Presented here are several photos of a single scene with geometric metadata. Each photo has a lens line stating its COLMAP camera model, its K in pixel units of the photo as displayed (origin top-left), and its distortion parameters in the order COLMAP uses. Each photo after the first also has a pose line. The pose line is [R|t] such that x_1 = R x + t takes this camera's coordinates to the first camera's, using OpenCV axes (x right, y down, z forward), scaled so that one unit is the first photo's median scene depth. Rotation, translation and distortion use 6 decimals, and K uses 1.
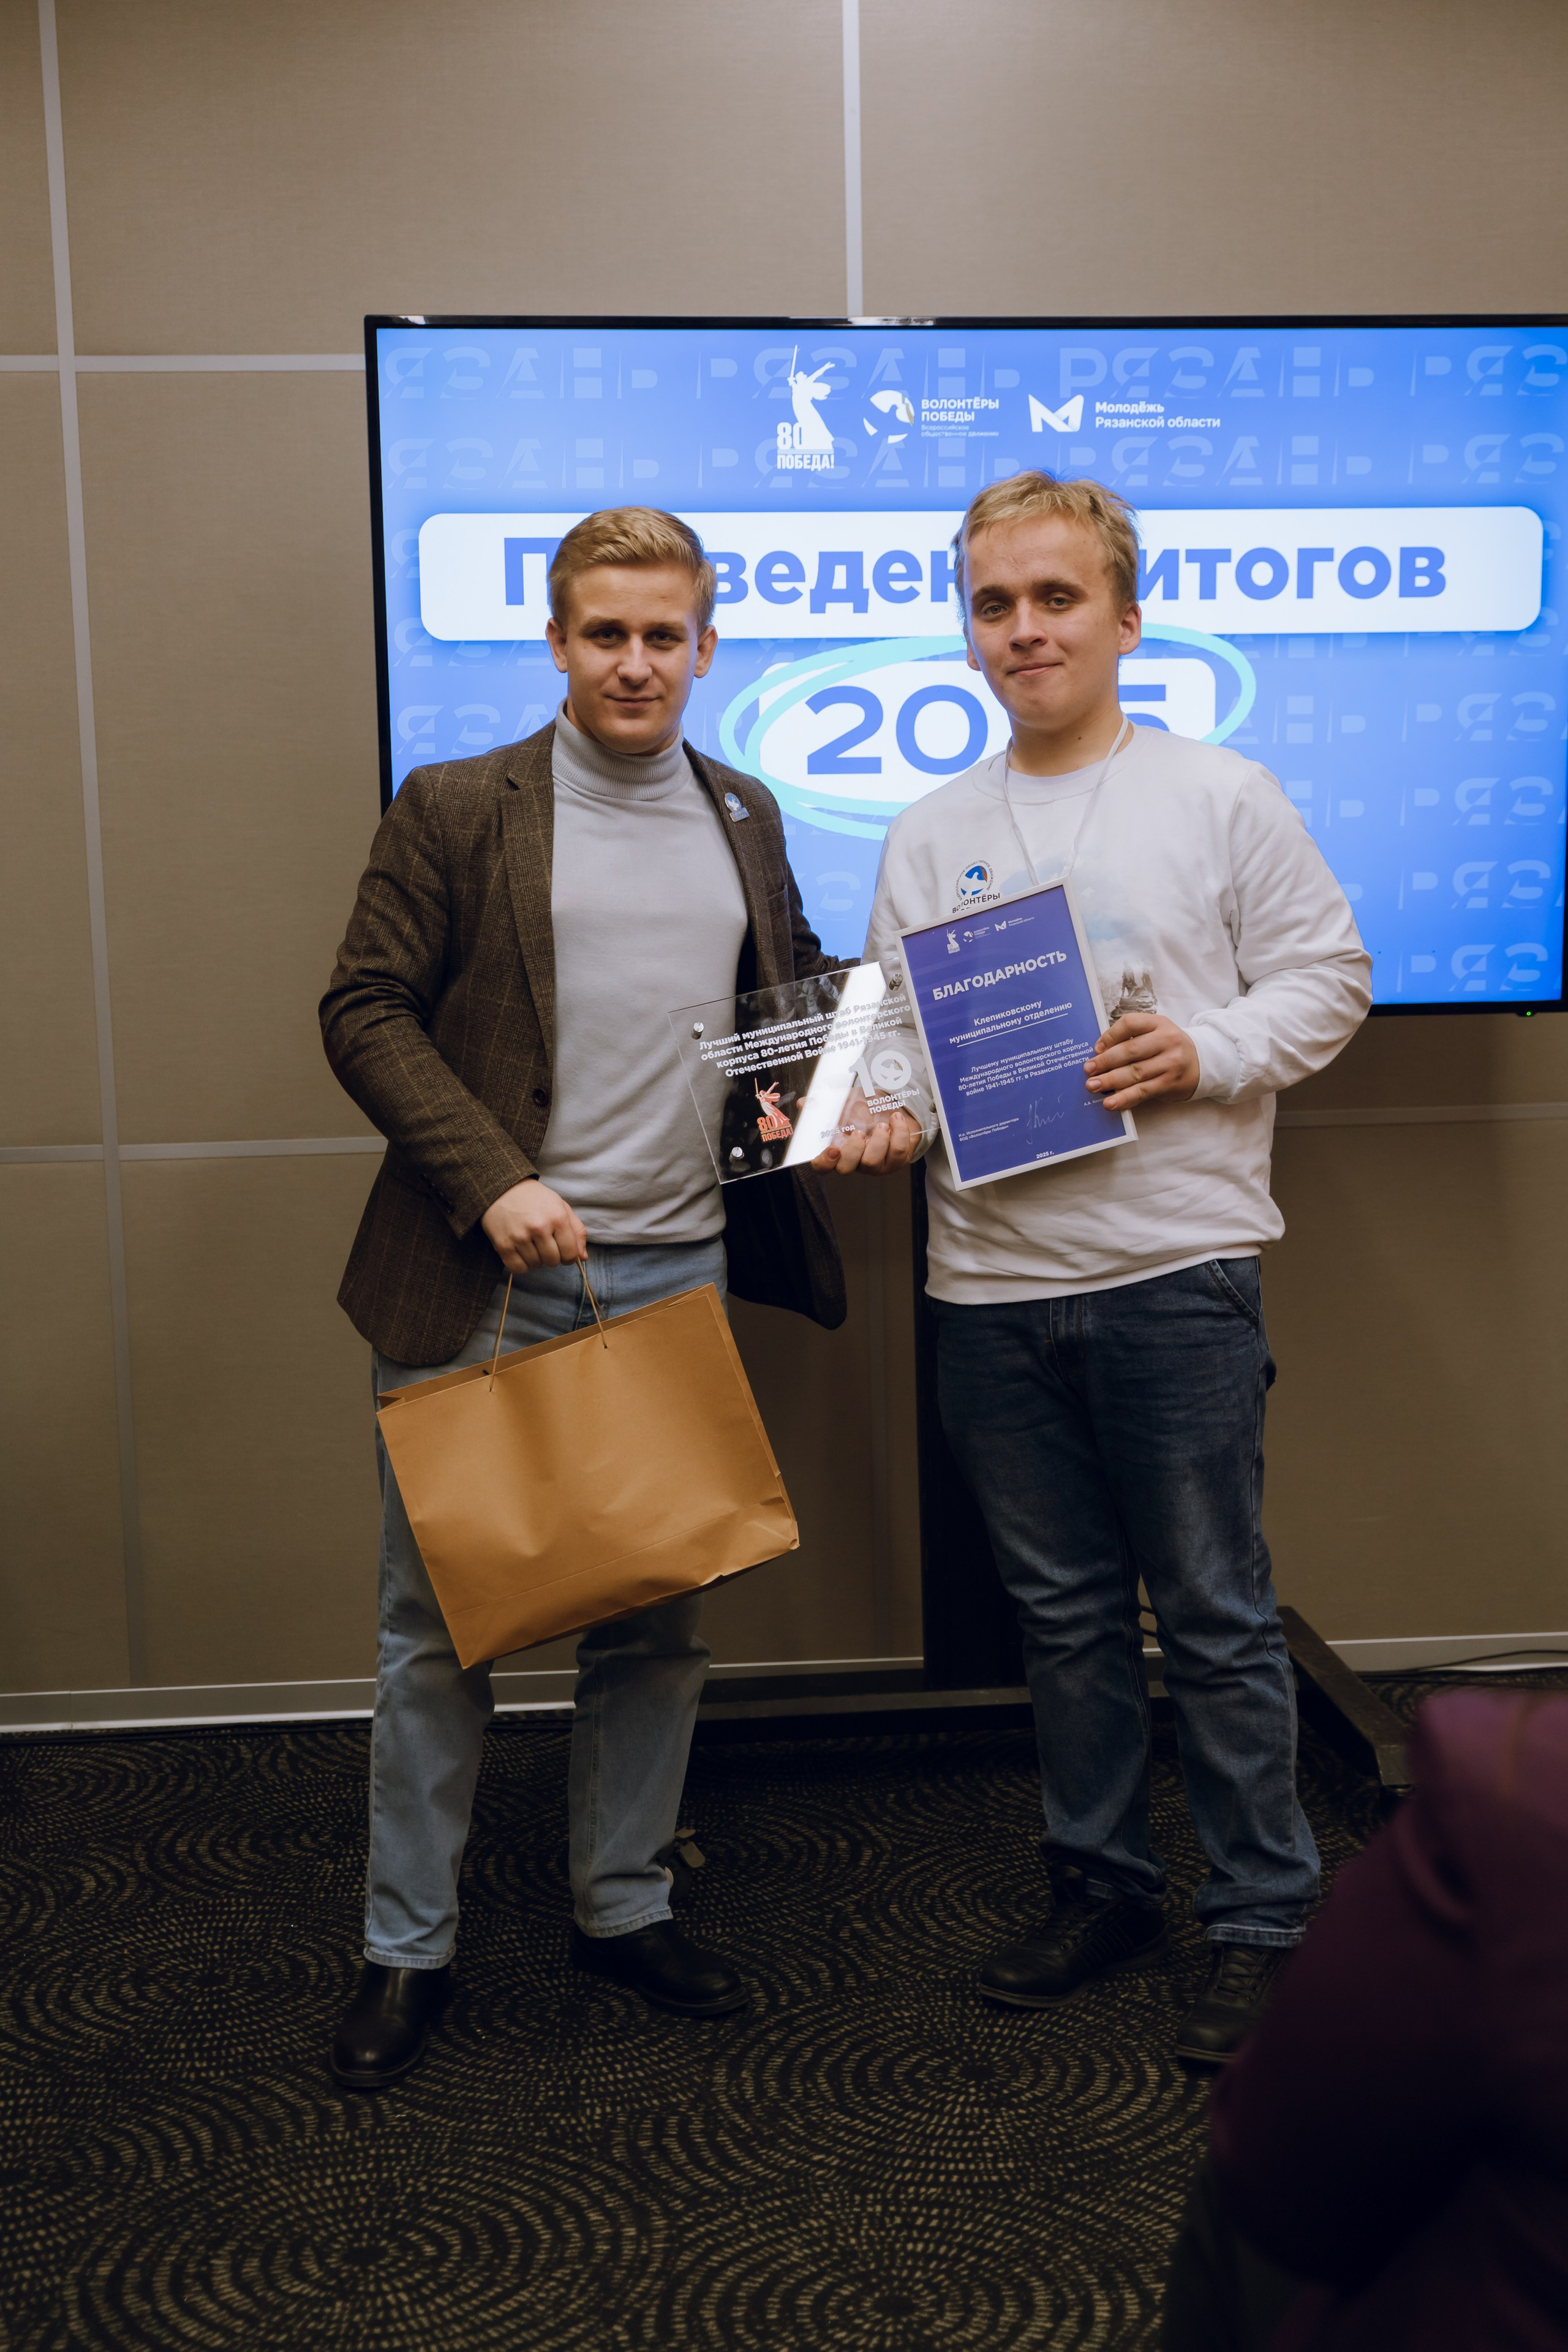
lens RADIAL K [[3367.7, 0, 846.9], [0, 3367.7, 1242.2], [0, 0, 1]] dist [0.024856, 0.000000]
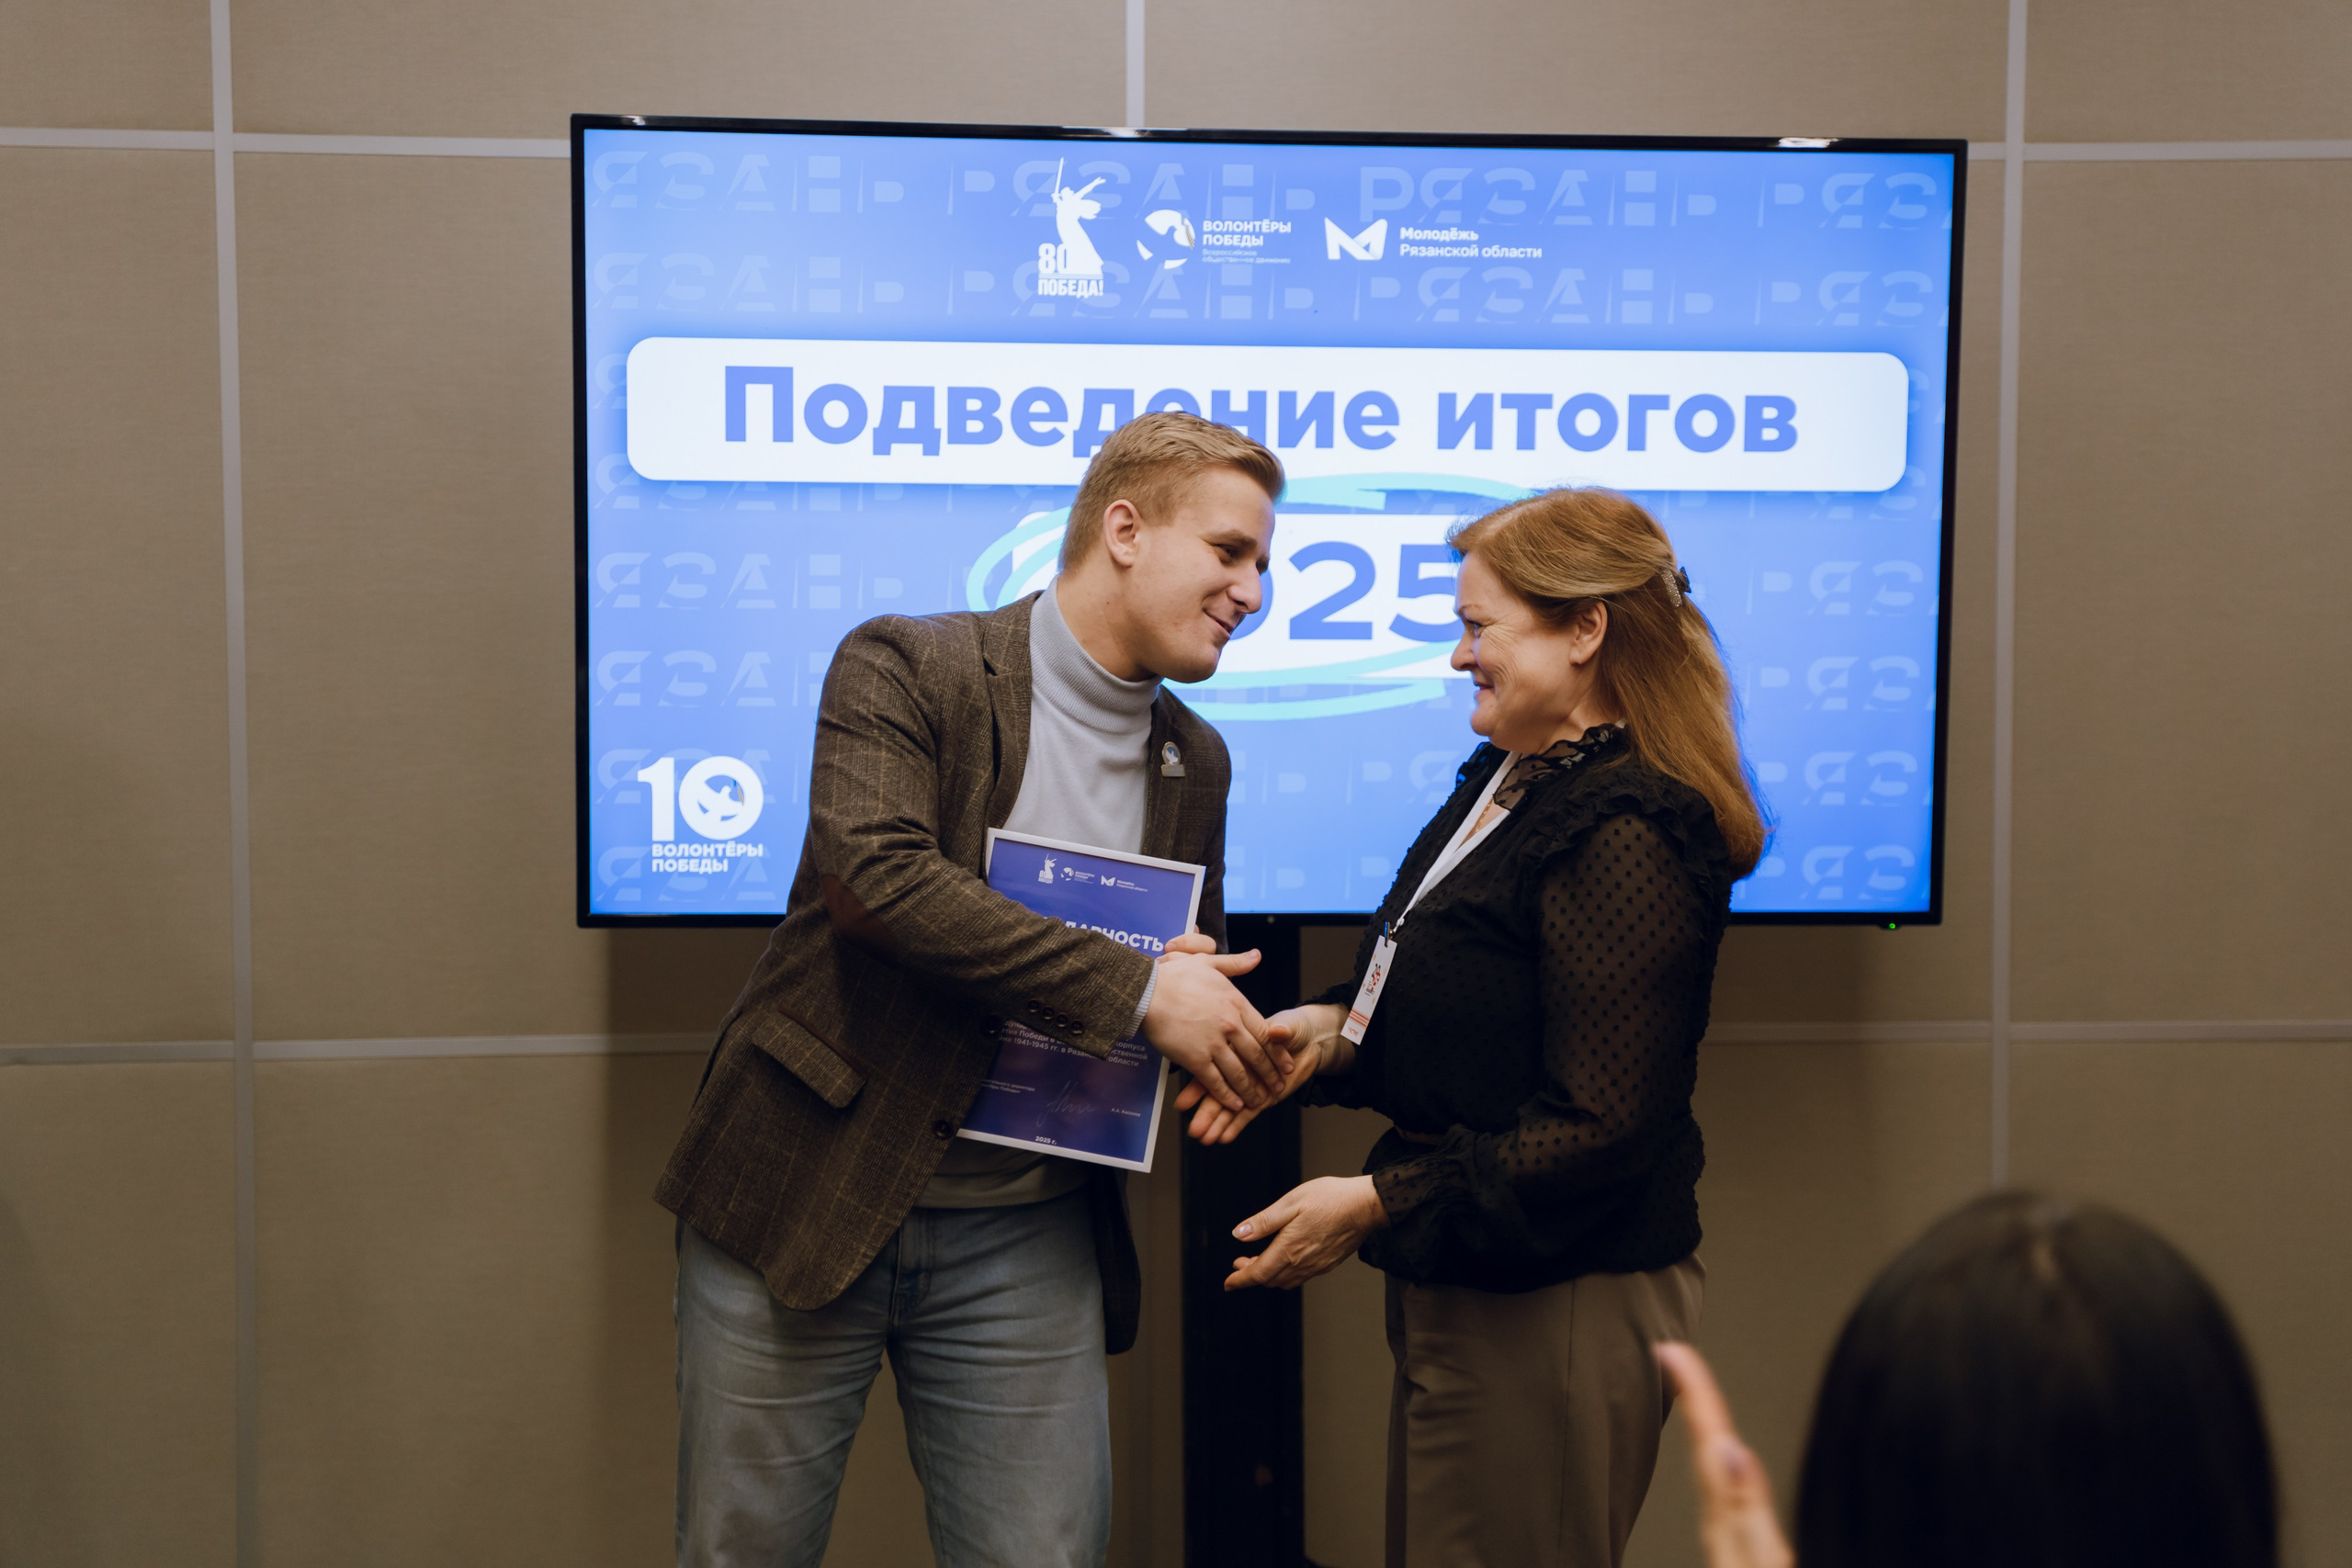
lens RADIAL K [[4356.5, 0, 1240.2], [0, 4356.5, 837.6], [0, 0, 1]] dist [0.191113, 0.000000]
pose [[0.999800, 0.018728, 0.006978, 0.026733], [-0.018105, 0.996582, -0.080597, 0.003374], [-0.008464, 0.080455, 0.996722, -0.128266]]
